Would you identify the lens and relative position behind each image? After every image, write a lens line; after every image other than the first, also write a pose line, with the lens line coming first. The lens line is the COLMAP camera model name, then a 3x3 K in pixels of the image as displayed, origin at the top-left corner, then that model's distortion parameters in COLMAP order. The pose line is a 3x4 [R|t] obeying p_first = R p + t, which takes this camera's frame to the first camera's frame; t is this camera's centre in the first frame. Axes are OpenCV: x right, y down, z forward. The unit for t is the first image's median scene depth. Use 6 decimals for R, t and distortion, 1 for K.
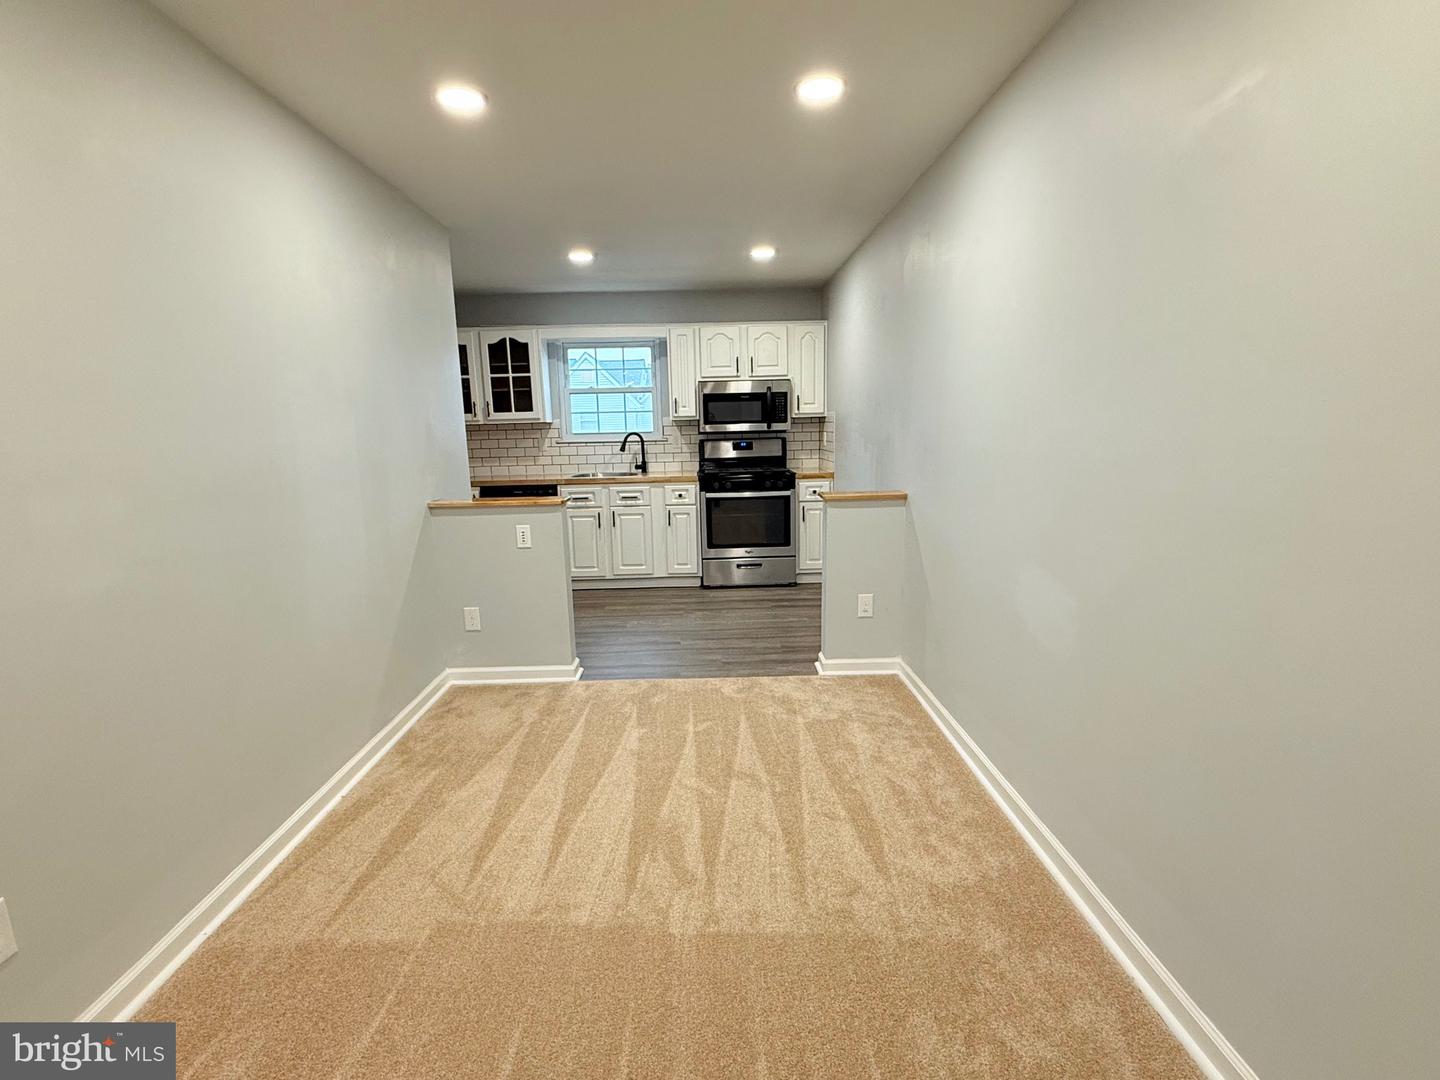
lens RADIAL K [[644.7, 0, 720.0], [0, 644.7, 540.0], [0, 0, 1]] dist [-0.014867, 0.000177]
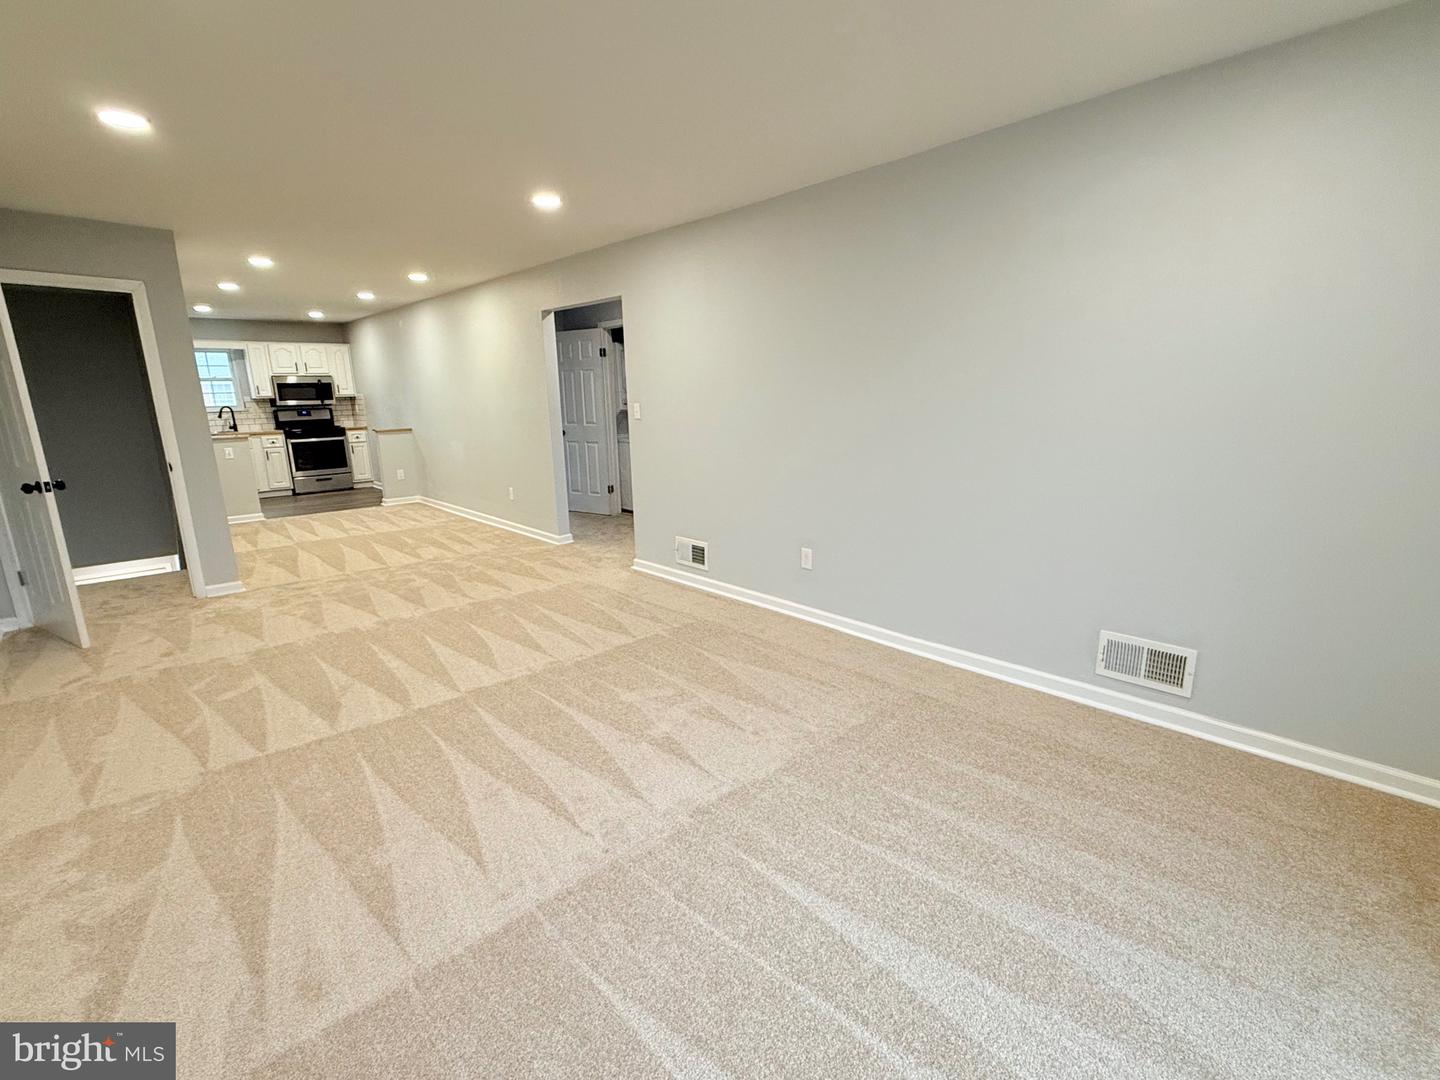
lens RADIAL K [[644.7, 0, 720.0], [0, 644.7, 540.0], [0, 0, 1]] dist [-0.014867, 0.000177]
pose [[0.732231, -0.143349, 0.665800, -0.353332], [0.118178, 0.989511, 0.083075, 0.184932], [-0.670725, 0.017853, 0.741491, -1.048678]]
